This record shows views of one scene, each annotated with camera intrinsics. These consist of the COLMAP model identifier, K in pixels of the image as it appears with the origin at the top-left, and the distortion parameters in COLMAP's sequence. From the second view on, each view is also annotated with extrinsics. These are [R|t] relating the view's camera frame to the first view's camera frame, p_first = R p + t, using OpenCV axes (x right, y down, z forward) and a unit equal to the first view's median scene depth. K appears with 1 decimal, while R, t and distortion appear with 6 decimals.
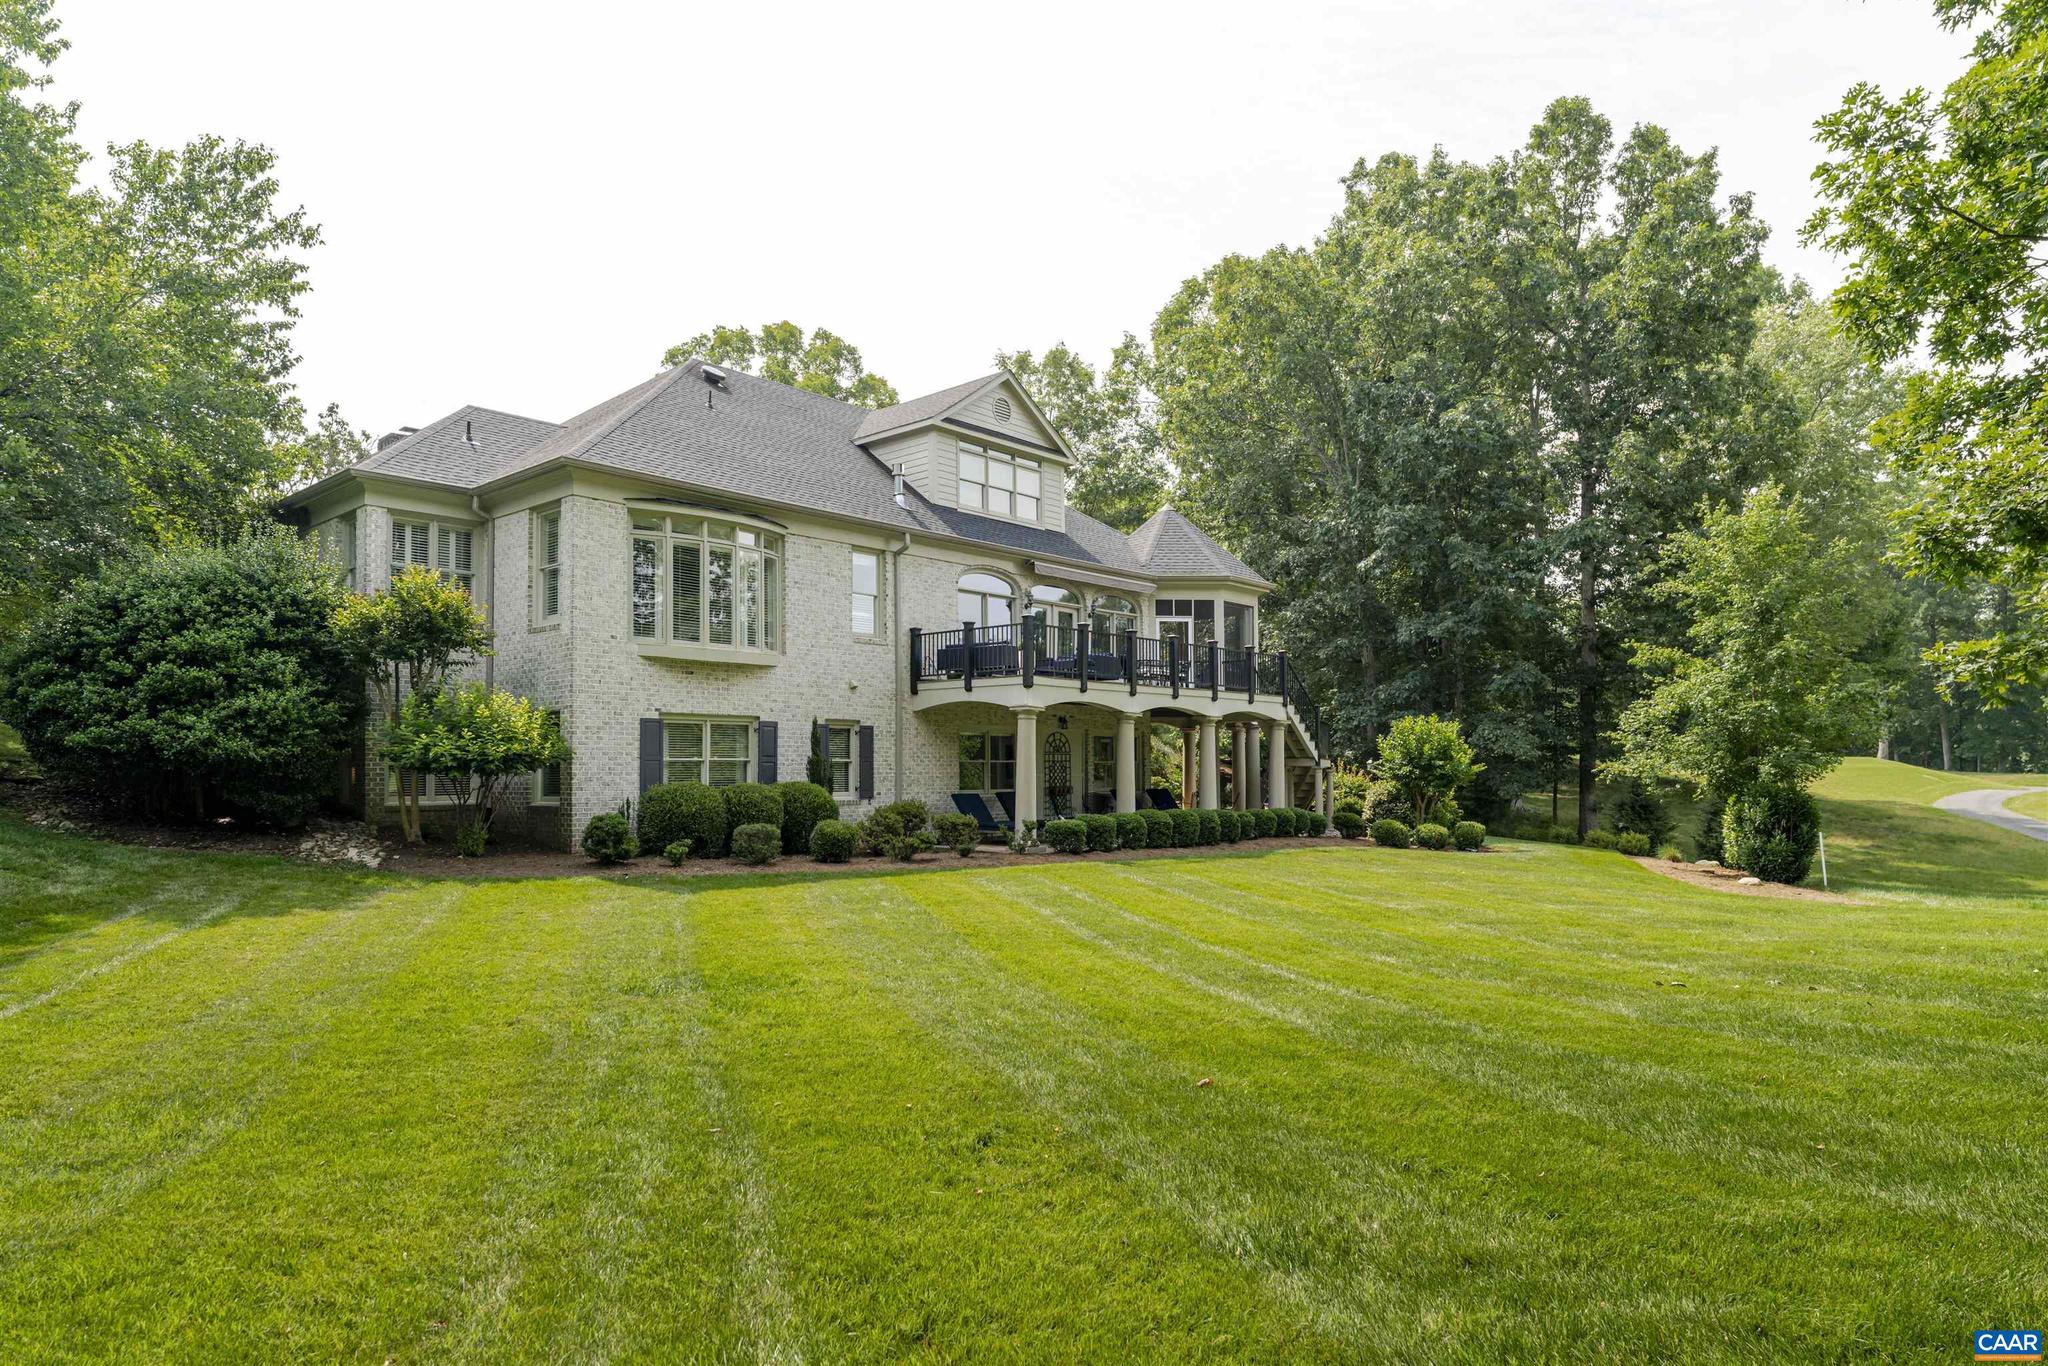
lens RADIAL K [[1275.9, 0, 1080.7], [0, 1275.9, 726.3], [0, 0, 1]] dist [-0.018459, -0.000162]
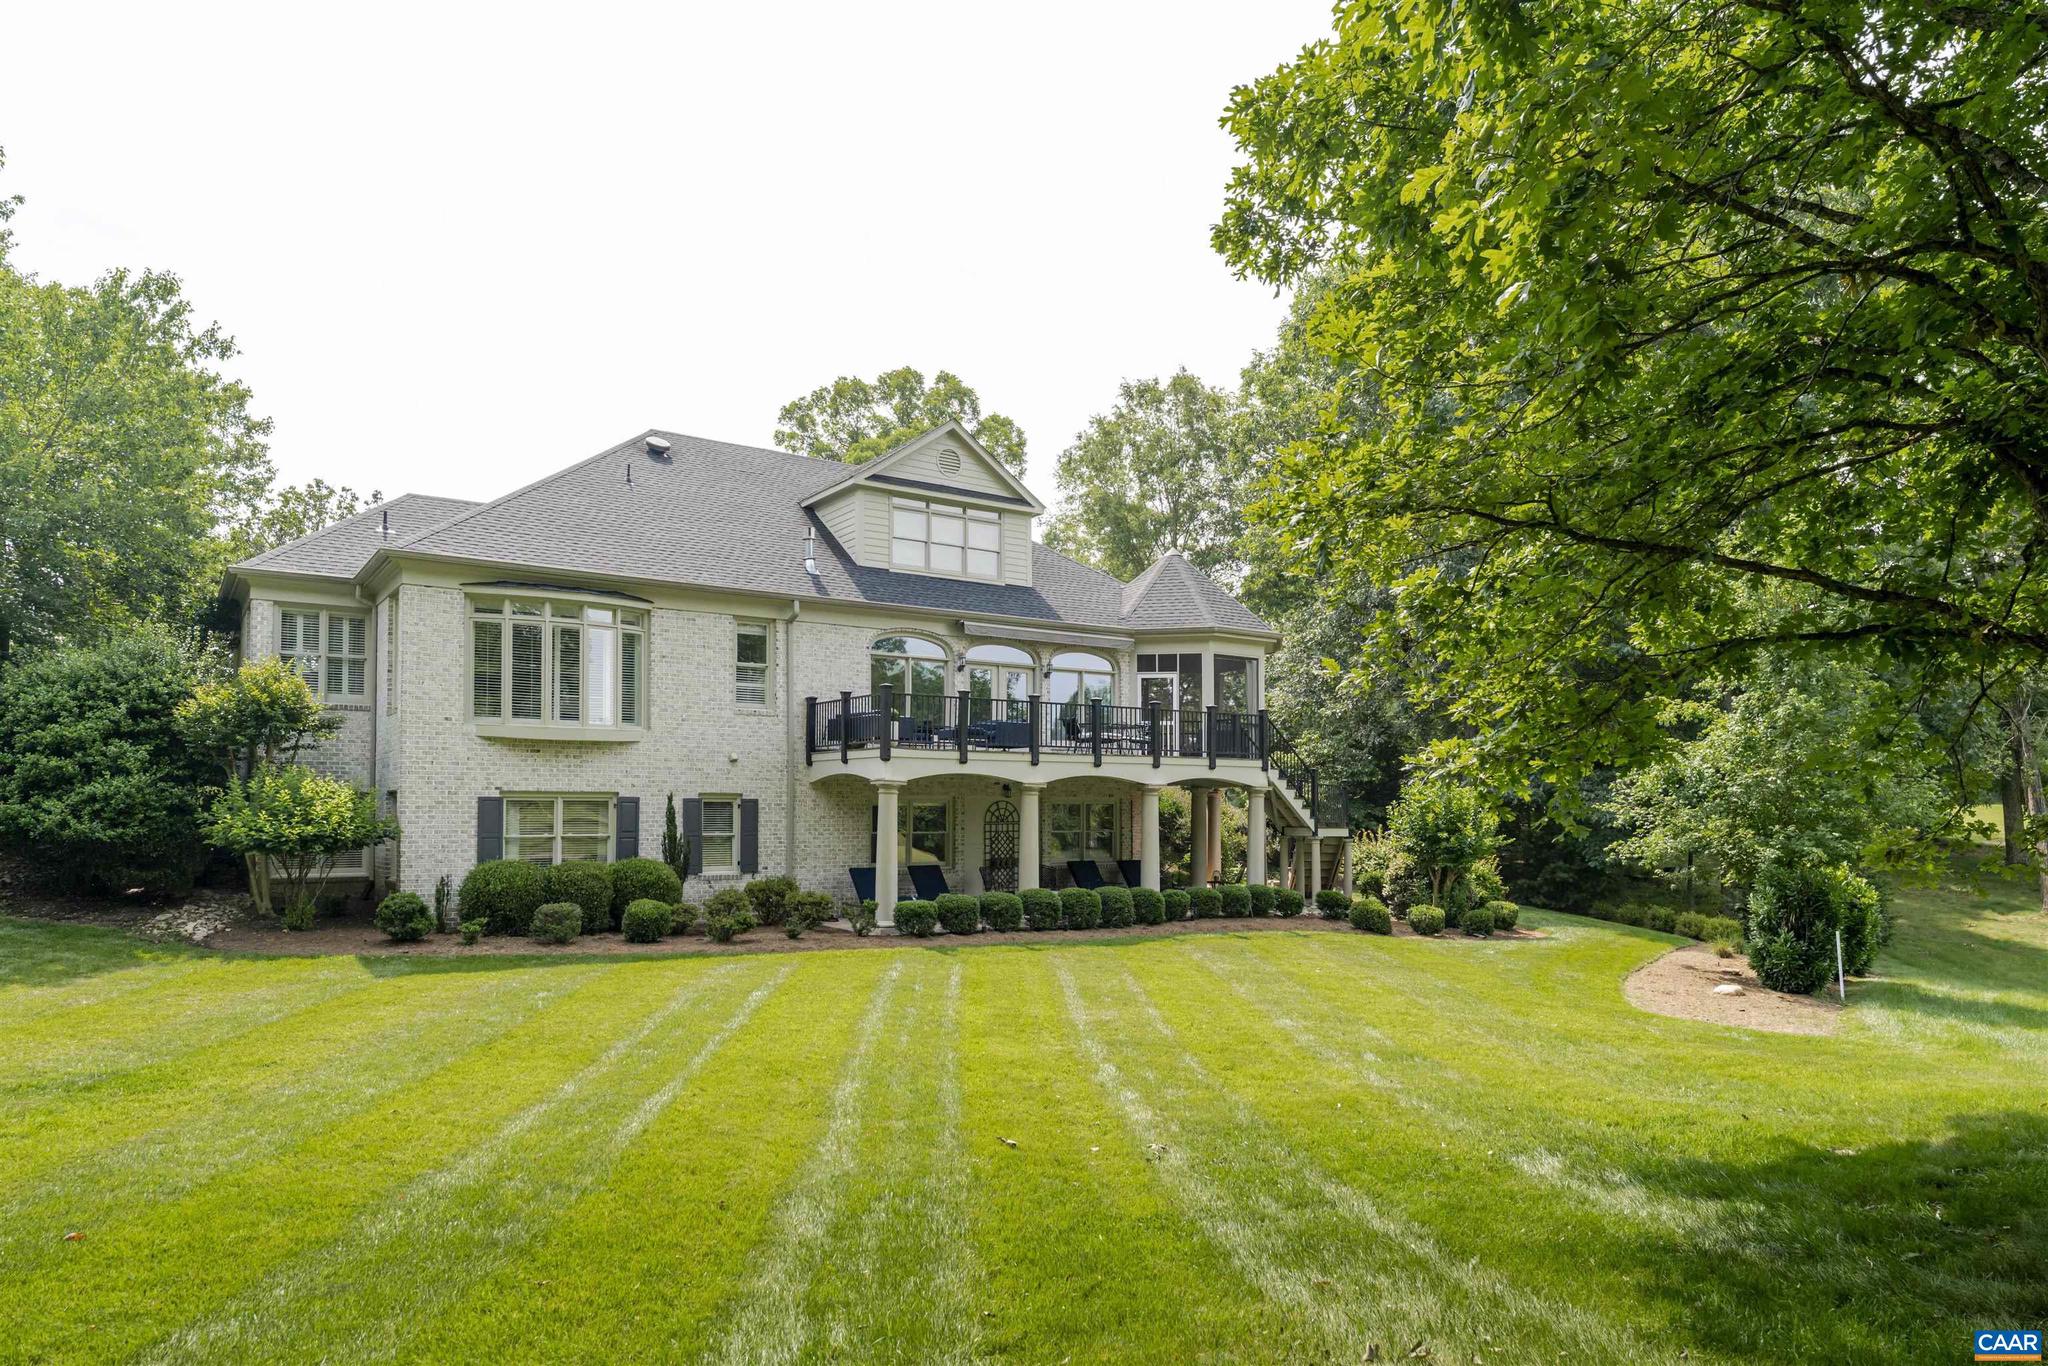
lens RADIAL K [[1351.8, 0, 1065.4], [0, 1351.8, 784.3], [0, 0, 1]] dist [-0.015307, 0.003701]
pose [[0.969469, -0.001671, -0.245207, 0.321759], [0.004809, 0.999914, 0.012203, -0.023318], [0.245166, -0.013010, 0.969394, 0.050952]]
